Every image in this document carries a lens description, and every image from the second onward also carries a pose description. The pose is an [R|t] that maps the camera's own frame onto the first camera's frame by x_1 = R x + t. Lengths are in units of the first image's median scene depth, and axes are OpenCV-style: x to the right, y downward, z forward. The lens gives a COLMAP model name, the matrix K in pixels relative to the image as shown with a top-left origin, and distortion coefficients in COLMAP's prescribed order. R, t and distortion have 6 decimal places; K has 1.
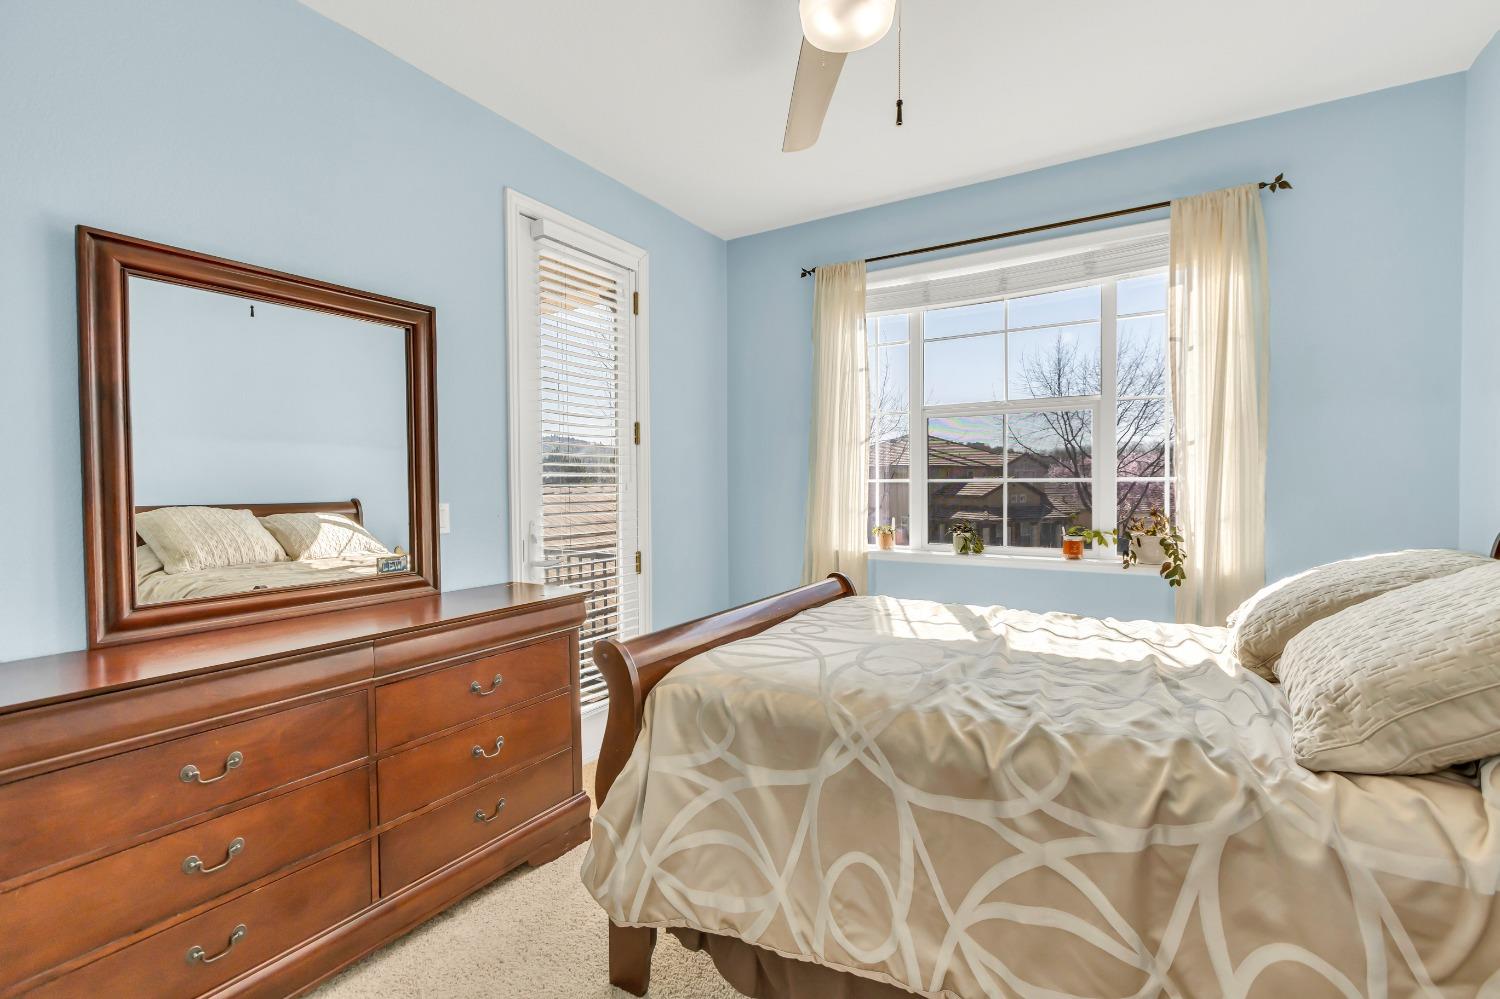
lens RADIAL K [[666.7, 0, 747.6], [0, 666.7, 492.9], [0, 0, 1]] dist [0.003546, -0.000156]
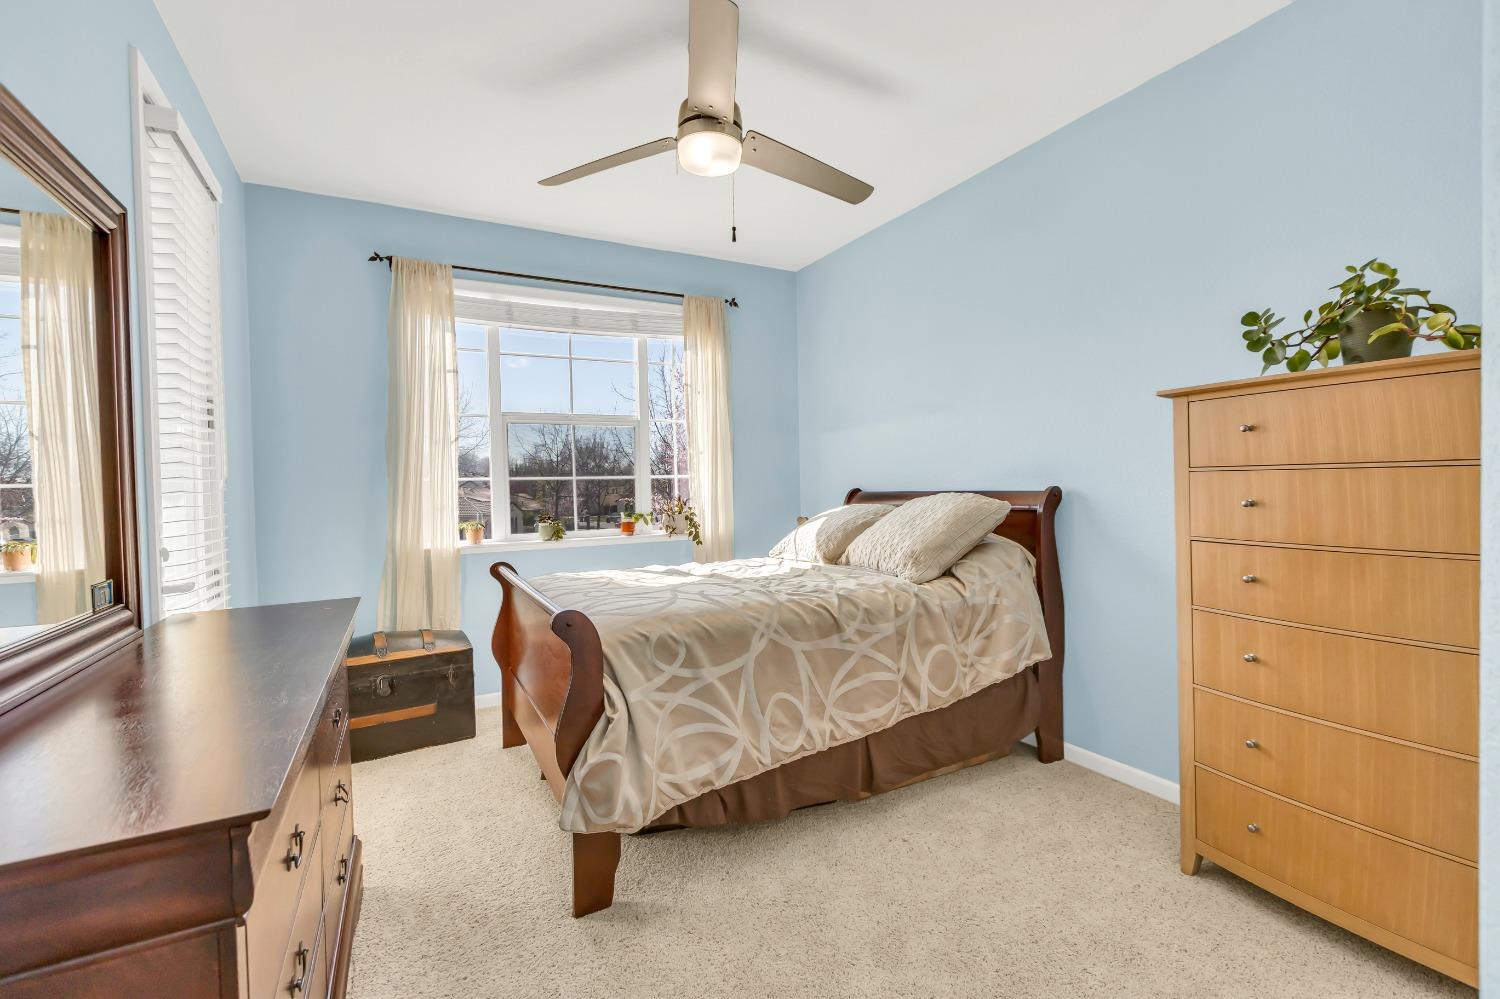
lens RADIAL K [[666.7, 0, 749.4], [0, 666.7, 498.6], [0, 0, 1]] dist [0.003546, -0.000156]
pose [[0.504484, -0.023579, 0.863099, -0.706062], [0.030995, 0.999477, 0.009188, 0.024130], [-0.862865, 0.022116, 0.504951, 0.122834]]
